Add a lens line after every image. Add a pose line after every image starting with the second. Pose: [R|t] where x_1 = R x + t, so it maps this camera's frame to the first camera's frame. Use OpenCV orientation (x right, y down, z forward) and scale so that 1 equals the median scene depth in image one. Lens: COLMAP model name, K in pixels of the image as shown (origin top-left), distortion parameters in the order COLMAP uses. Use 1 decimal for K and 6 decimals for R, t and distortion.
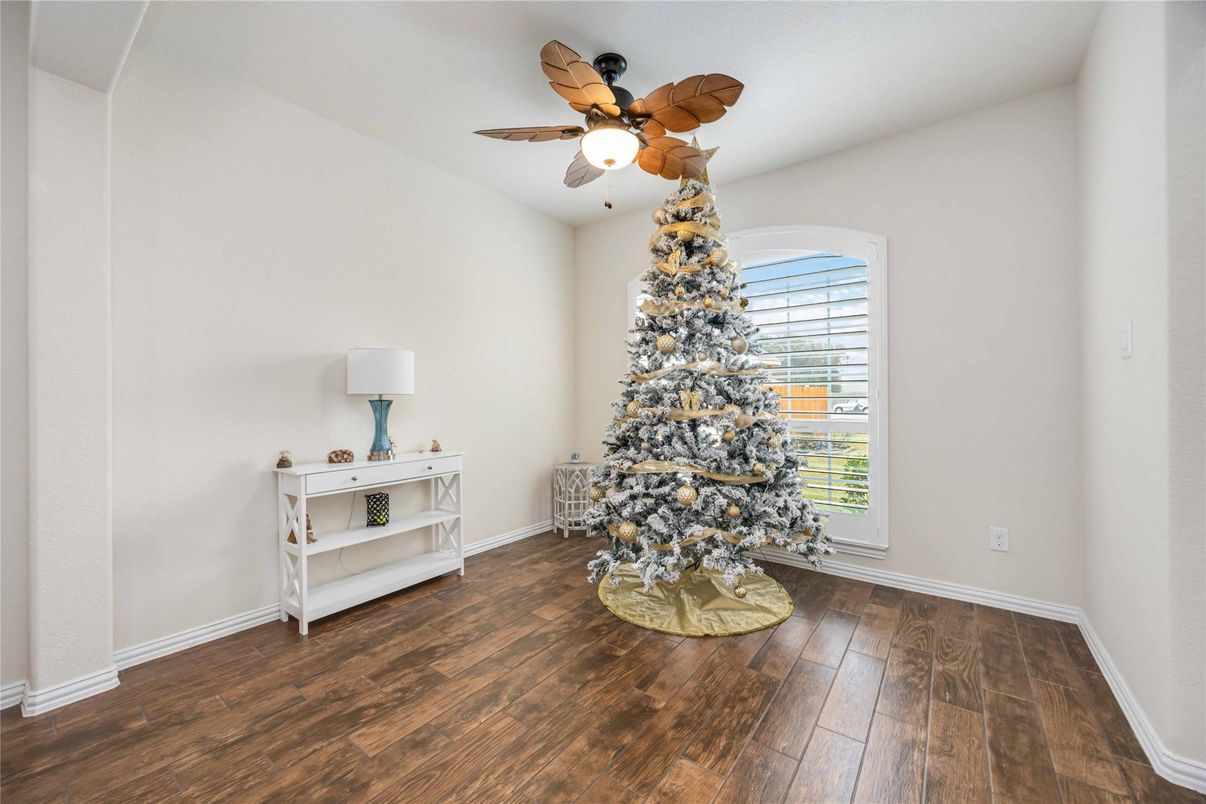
lens RADIAL K [[464.2, 0, 601.1], [0, 464.2, 398.9], [0, 0, 1]] dist [-0.001557, -0.000040]
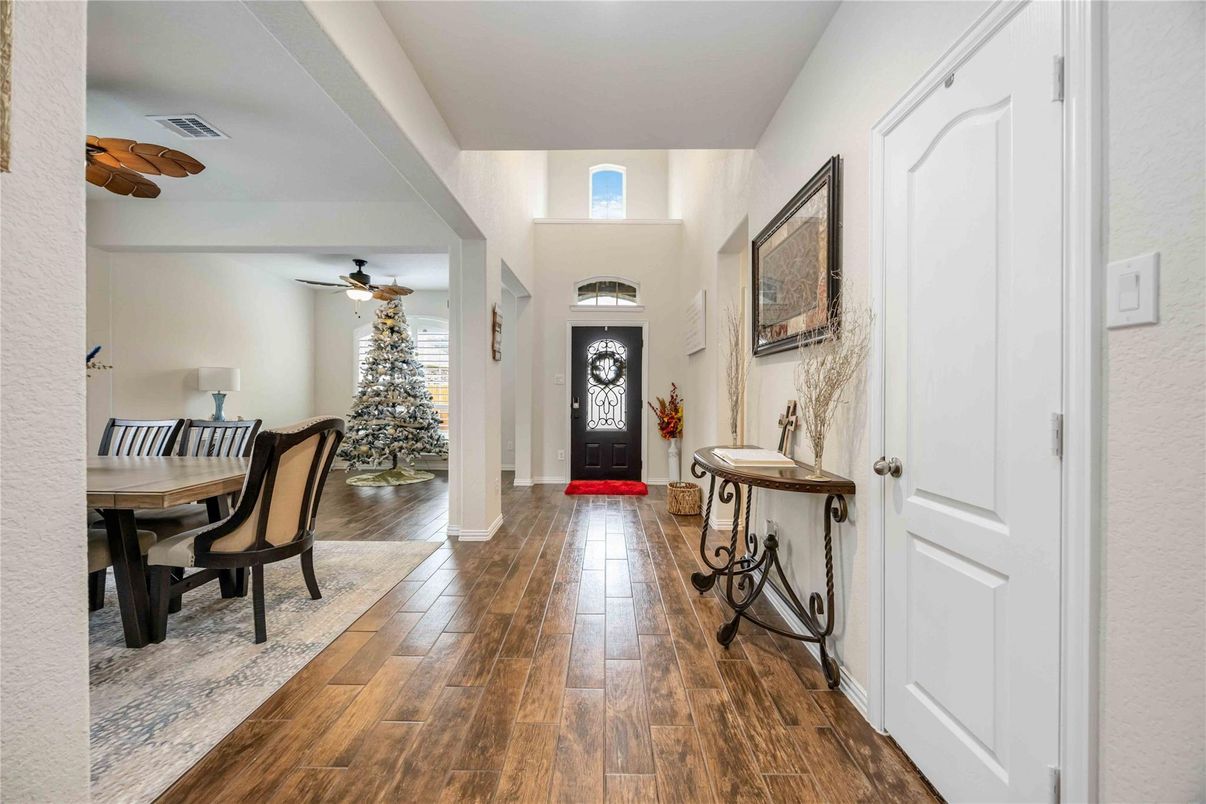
lens RADIAL K [[464.2, 0, 601.1], [0, 464.2, 398.9], [0, 0, 1]] dist [-0.001557, -0.000040]
pose [[0.806676, 0.005654, 0.590967, -0.348240], [-0.006451, 0.999979, -0.000762, 0.016456], [-0.590958, -0.003197, 0.806696, -1.537692]]
